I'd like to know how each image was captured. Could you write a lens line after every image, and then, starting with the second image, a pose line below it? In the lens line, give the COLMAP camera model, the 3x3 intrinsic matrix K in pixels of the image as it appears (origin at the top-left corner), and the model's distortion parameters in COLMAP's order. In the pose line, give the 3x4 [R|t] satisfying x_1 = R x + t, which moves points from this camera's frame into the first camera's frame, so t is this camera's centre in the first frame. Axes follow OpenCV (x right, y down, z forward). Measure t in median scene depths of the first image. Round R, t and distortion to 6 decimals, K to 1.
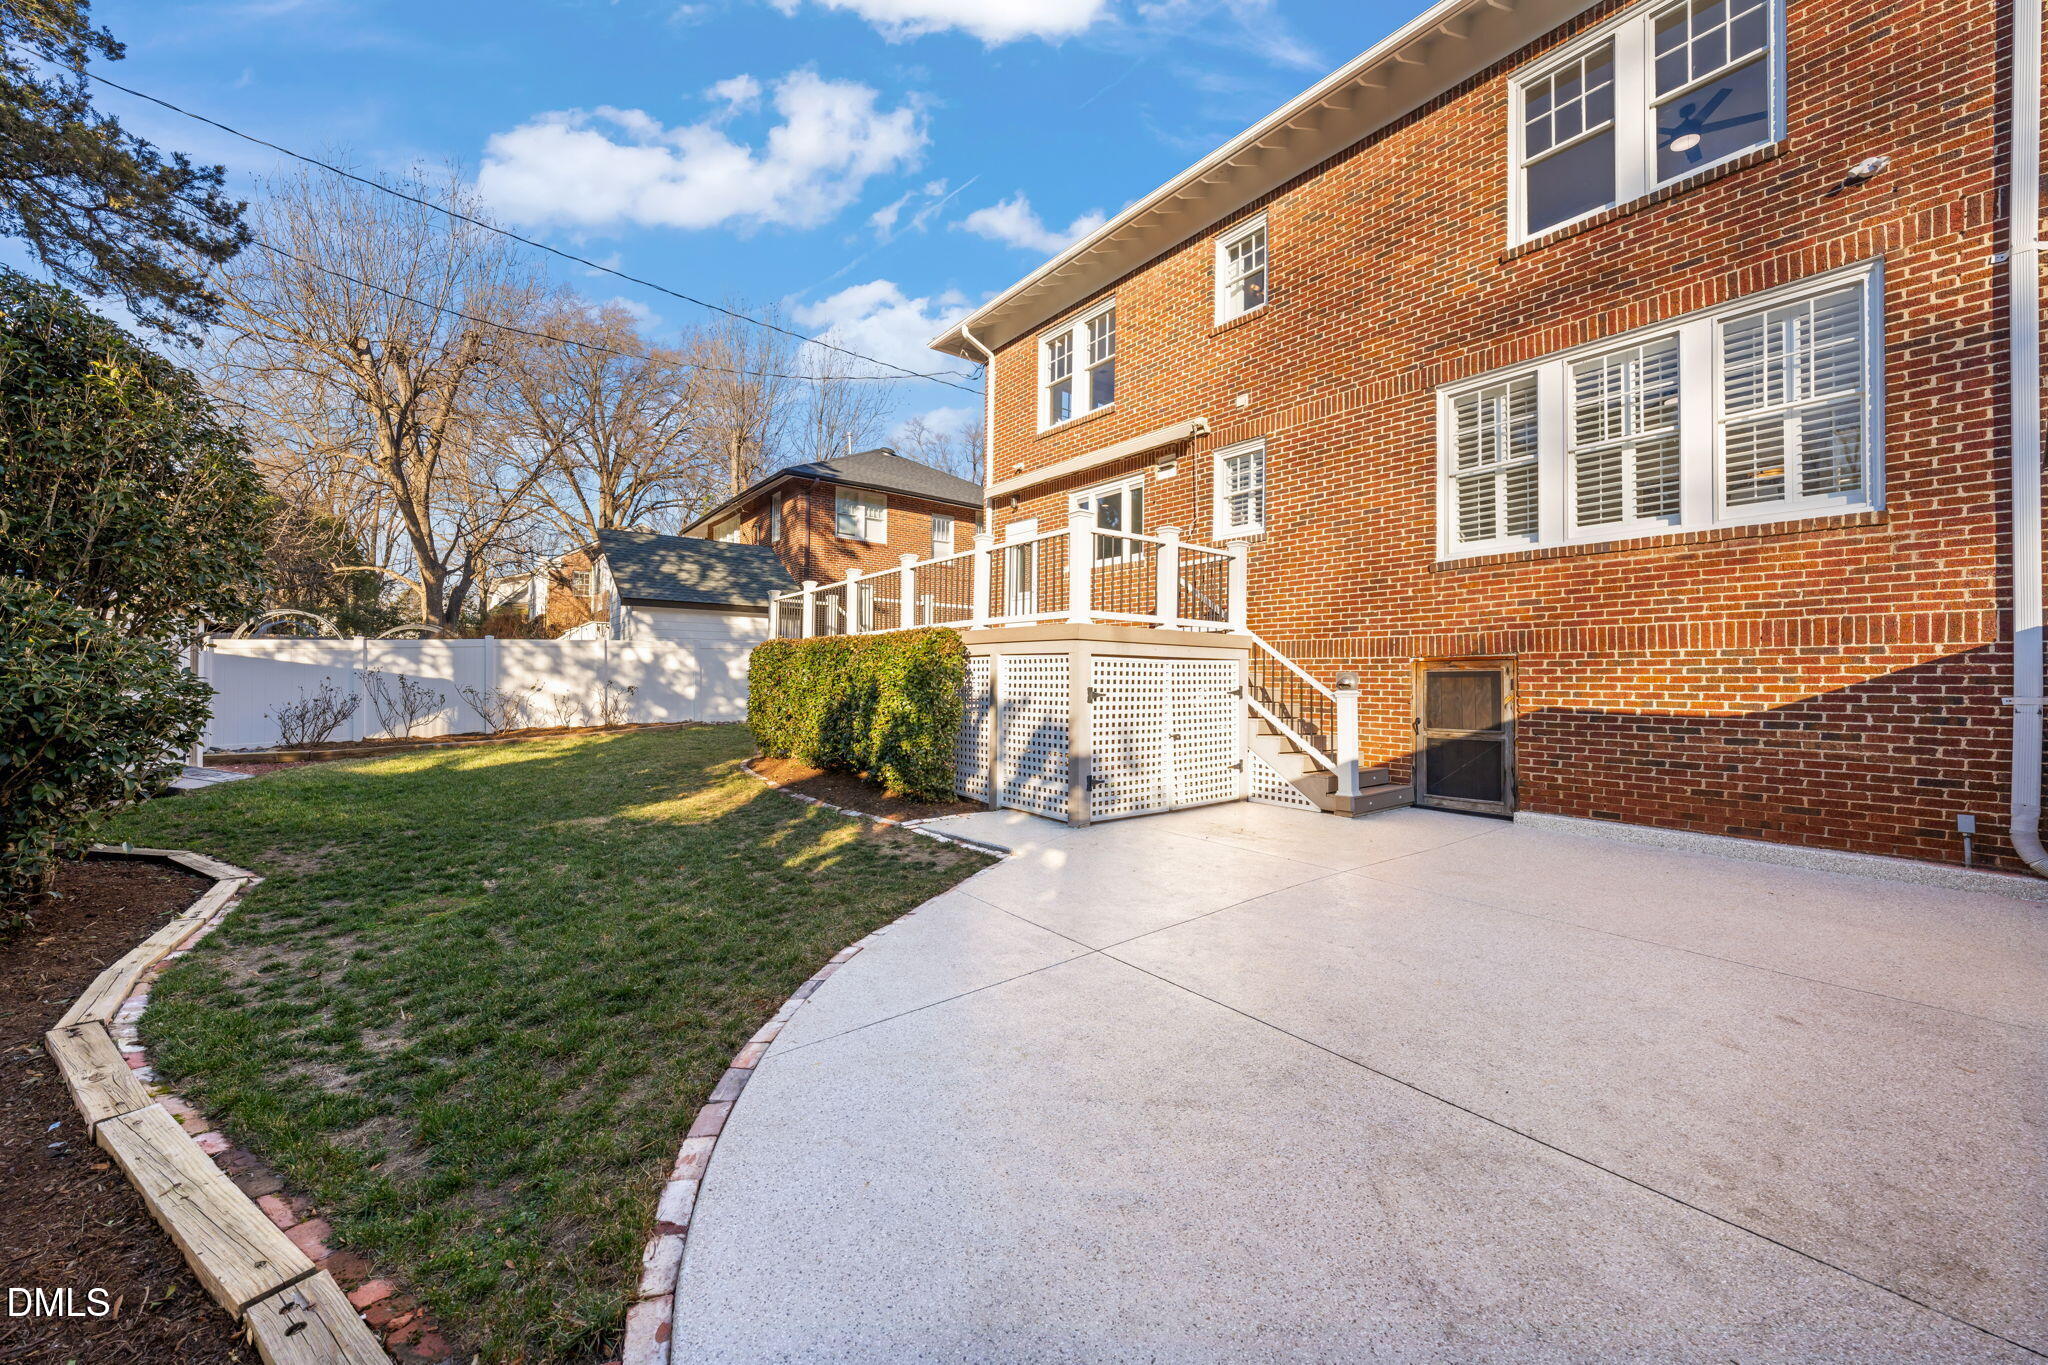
lens RADIAL K [[744.3, 0, 1024.0], [0, 744.3, 682.5], [0, 0, 1]] dist [0.000622, 0.000145]
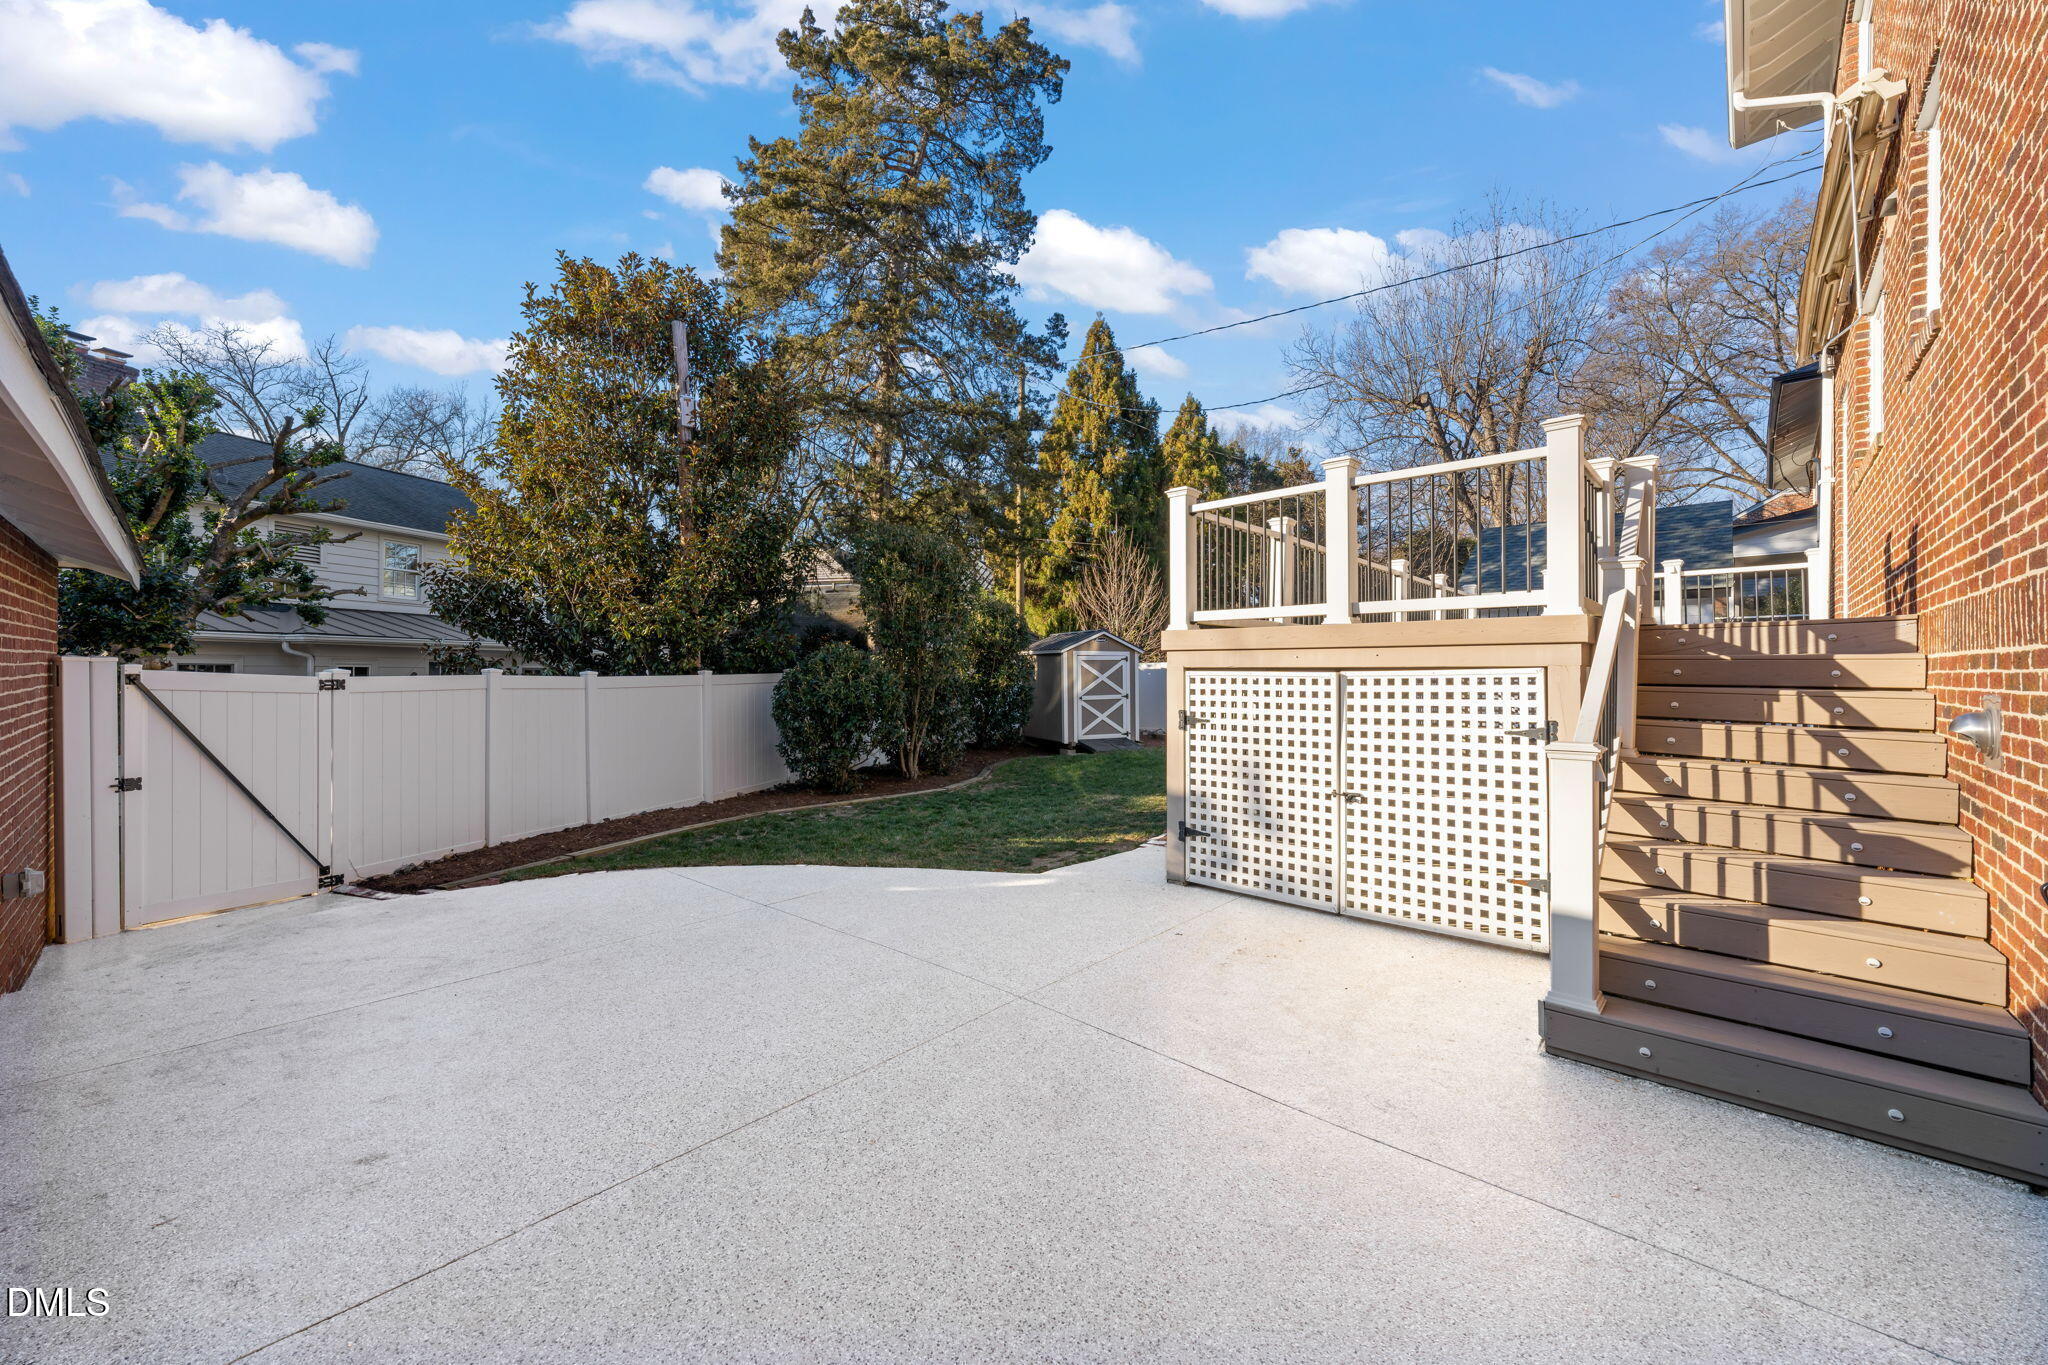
lens RADIAL K [[783.5, 0, 1024.0], [0, 783.5, 682.5], [0, 0, 1]] dist [0.000055, 0.000146]
pose [[0.164093, 0.001990, -0.986443, 0.872681], [-0.004538, 0.999989, 0.001262, -0.022837], [0.986435, 0.004270, 0.164100, 0.688736]]
